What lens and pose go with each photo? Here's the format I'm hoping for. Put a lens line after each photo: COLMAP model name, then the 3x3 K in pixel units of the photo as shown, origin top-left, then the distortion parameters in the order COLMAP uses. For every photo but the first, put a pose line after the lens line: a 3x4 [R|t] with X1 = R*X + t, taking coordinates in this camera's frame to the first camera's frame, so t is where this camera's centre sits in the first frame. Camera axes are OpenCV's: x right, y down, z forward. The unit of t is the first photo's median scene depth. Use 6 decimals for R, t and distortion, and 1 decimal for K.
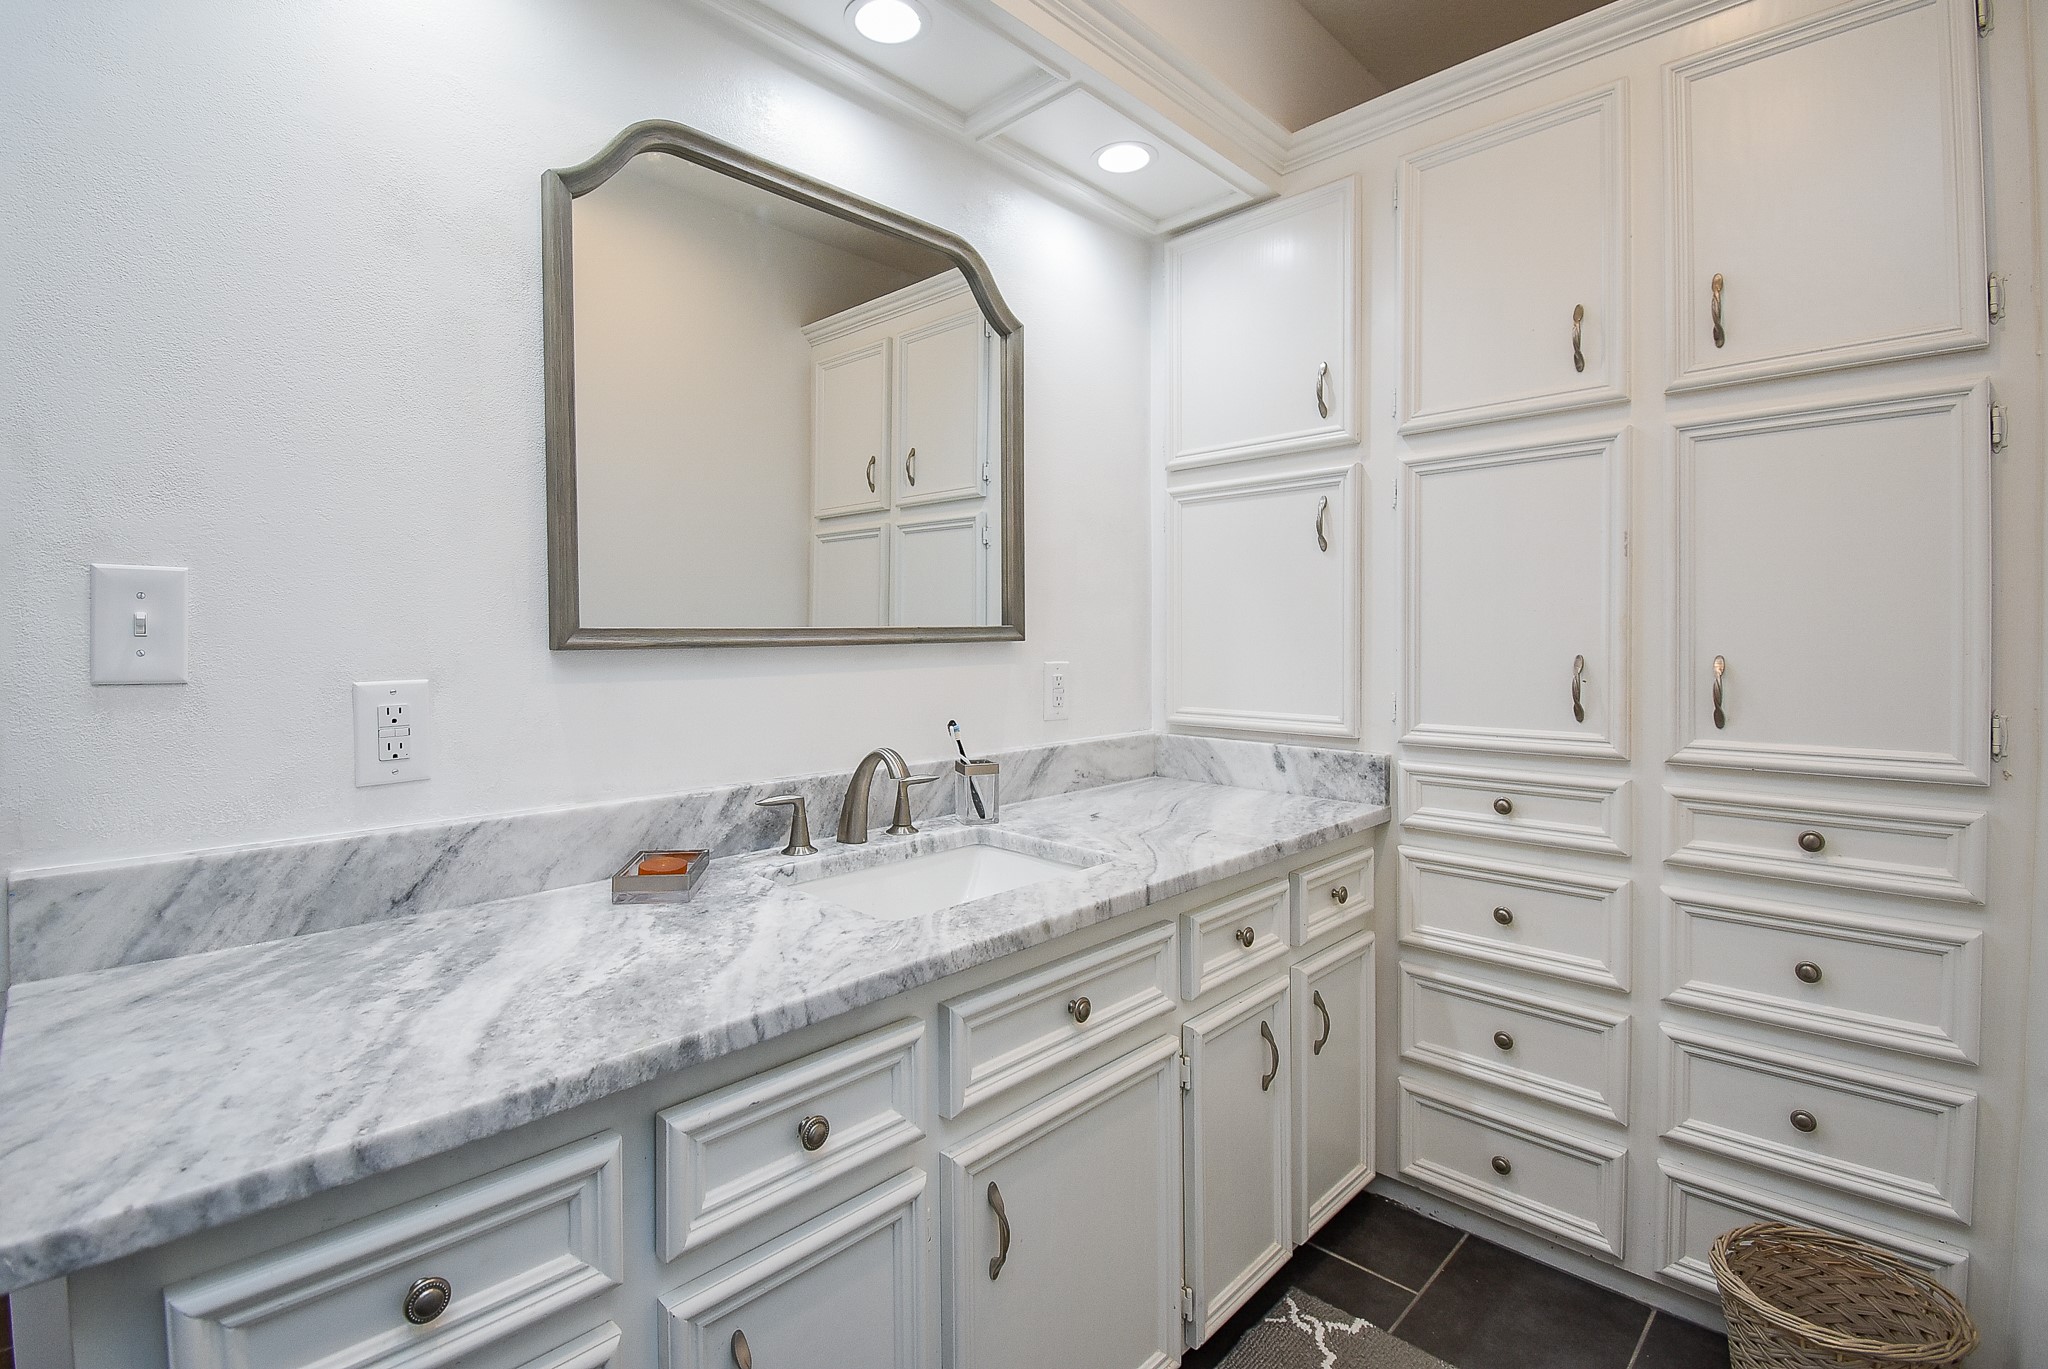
lens RADIAL K [[947.6, 0, 1018.9], [0, 947.6, 641.9], [0, 0, 1]] dist [0.020778, -0.028288]
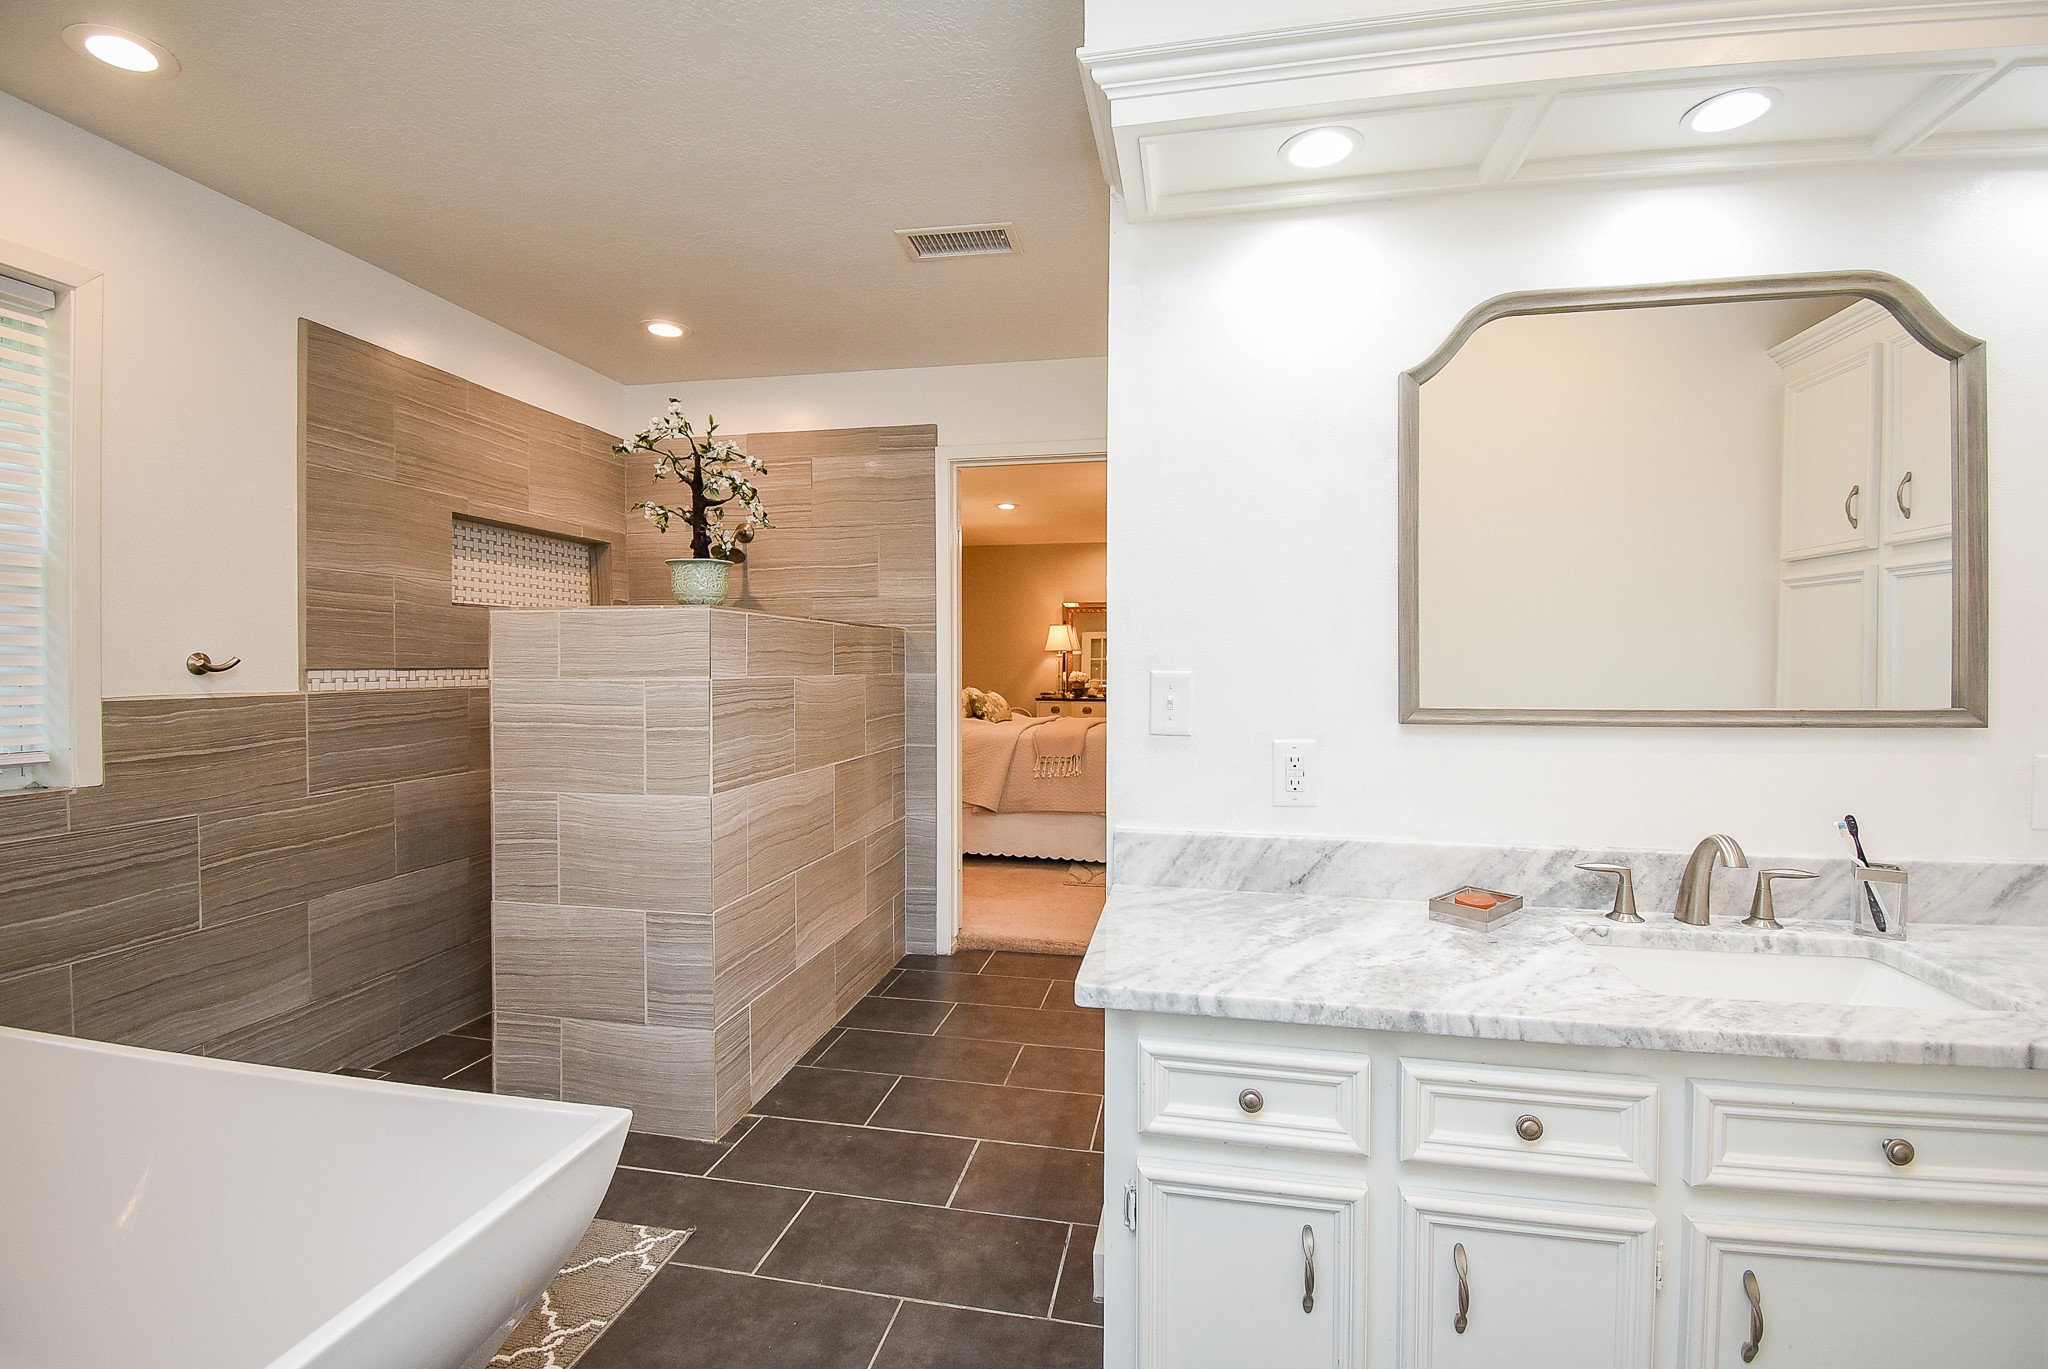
lens RADIAL K [[907.8, 0, 1025.0], [0, 907.8, 672.4], [0, 0, 1]] dist [0.014742, -0.024308]
pose [[0.561660, 0.012975, -0.827267, 0.312583], [-0.017329, 0.999842, 0.003916, -0.066349], [0.827187, 0.012137, 0.561796, -0.191473]]
